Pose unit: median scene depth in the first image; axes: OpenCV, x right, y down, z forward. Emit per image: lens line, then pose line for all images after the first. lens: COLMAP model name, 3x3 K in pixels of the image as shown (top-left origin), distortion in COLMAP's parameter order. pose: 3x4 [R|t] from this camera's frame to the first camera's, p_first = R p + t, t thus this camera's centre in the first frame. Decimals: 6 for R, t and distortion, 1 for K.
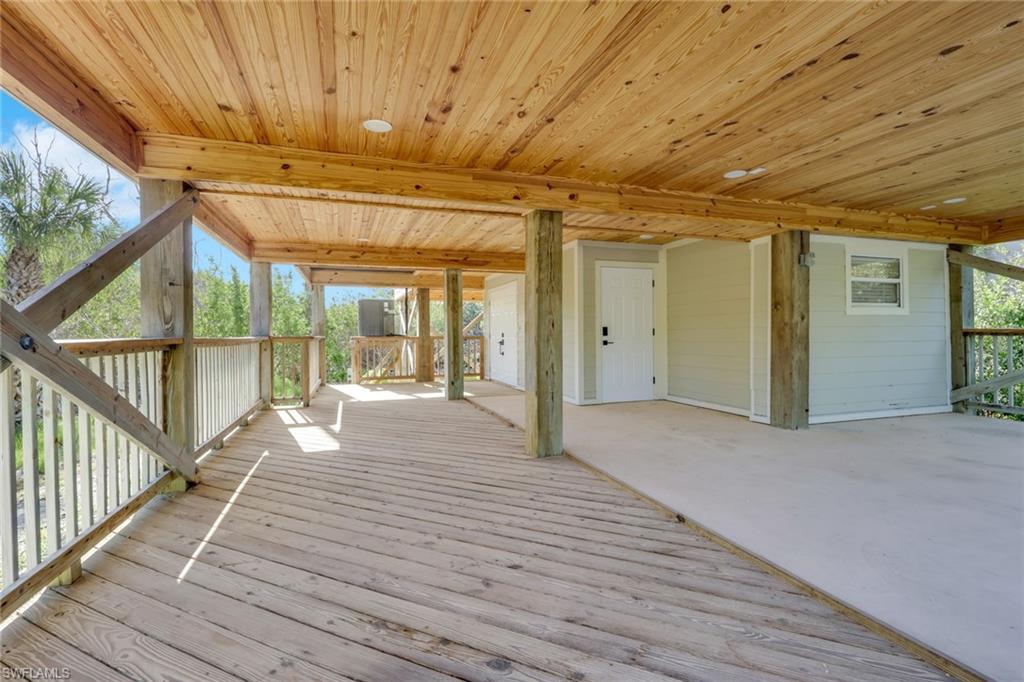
lens RADIAL K [[511.9, 0, 517.3], [0, 511.9, 341.0], [0, 0, 1]] dist [-0.001844, 0.001470]
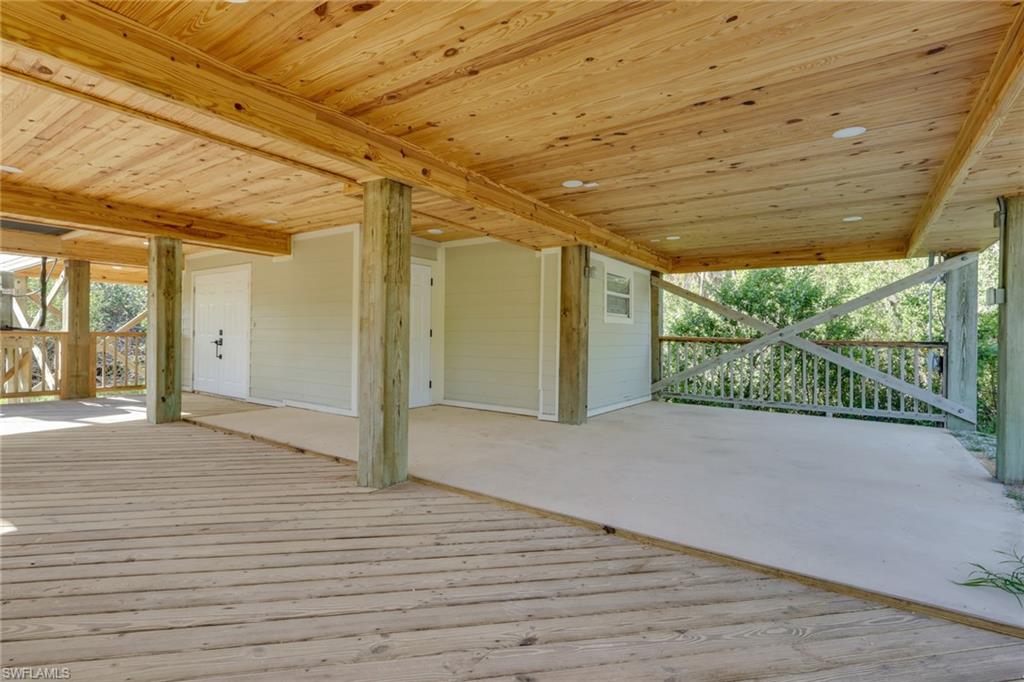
lens RADIAL K [[511.9, 0, 513.7], [0, 511.9, 339.7], [0, 0, 1]] dist [-0.001844, 0.001470]
pose [[0.792000, 0.014581, 0.610347, -0.288861], [-0.012199, 0.999893, -0.008057, -0.000007], [-0.610399, -0.001065, 0.792093, 0.242708]]
